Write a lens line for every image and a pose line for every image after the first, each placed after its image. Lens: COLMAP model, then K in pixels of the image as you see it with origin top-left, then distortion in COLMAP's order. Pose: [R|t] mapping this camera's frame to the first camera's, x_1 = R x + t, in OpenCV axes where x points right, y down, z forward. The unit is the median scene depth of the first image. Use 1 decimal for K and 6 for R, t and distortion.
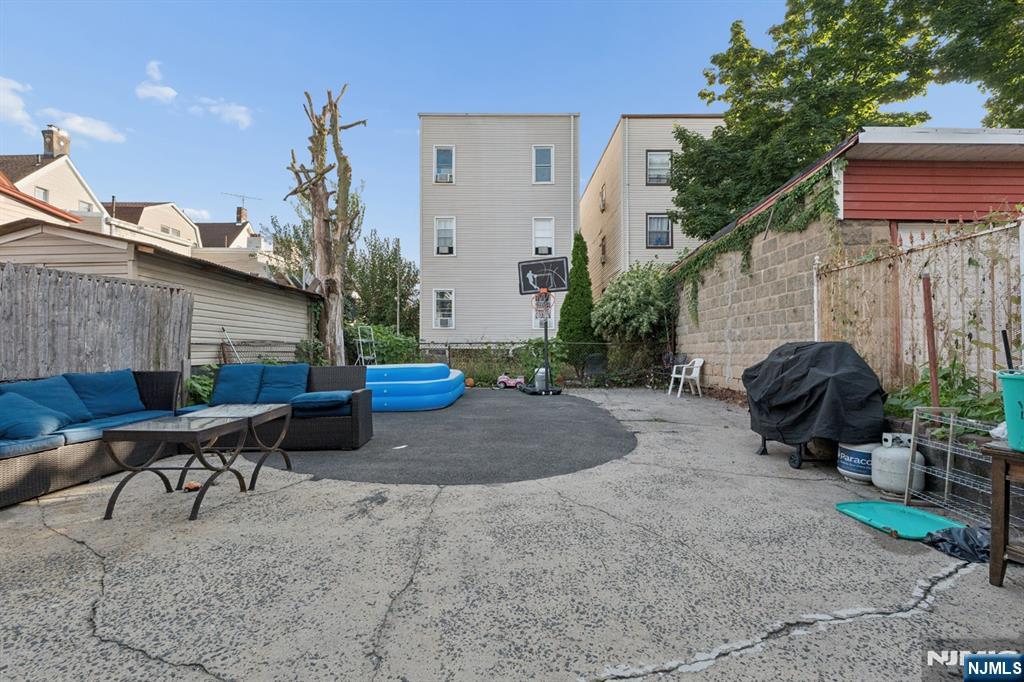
lens RADIAL K [[491.9, 0, 512.0], [0, 491.9, 341.0], [0, 0, 1]] dist [-0.005179, 0.000116]
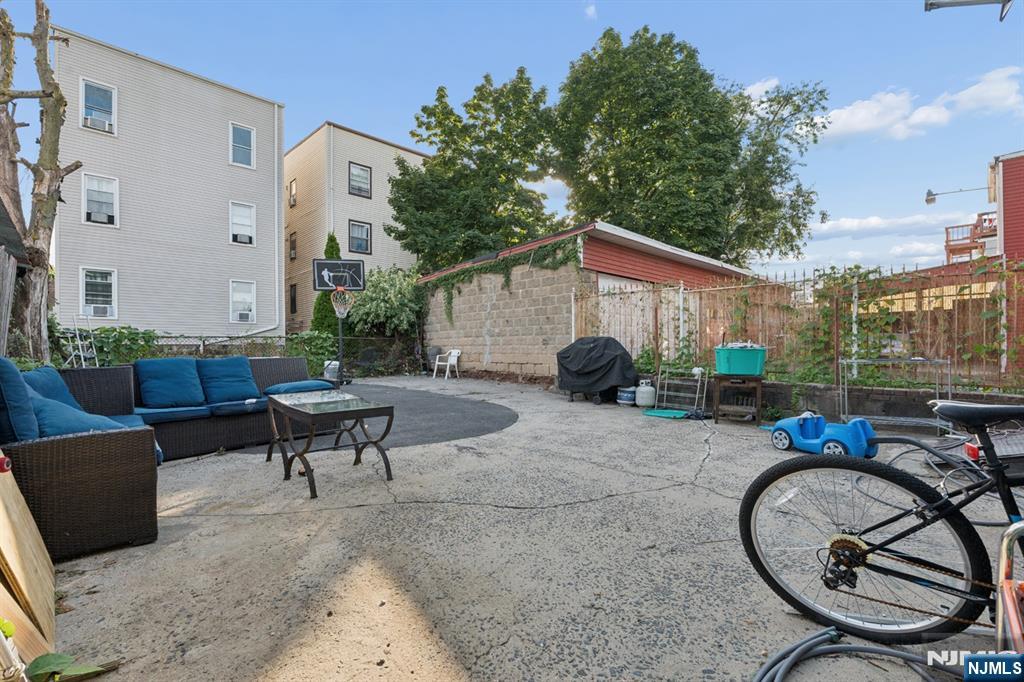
lens RADIAL K [[491.9, 0, 512.0], [0, 491.9, 341.0], [0, 0, 1]] dist [-0.005179, 0.000116]
pose [[0.680142, 0.001941, 0.733078, -0.421293], [-0.006285, 0.999975, 0.003183, 0.005975], [-0.733053, -0.006773, 0.680137, -0.010091]]
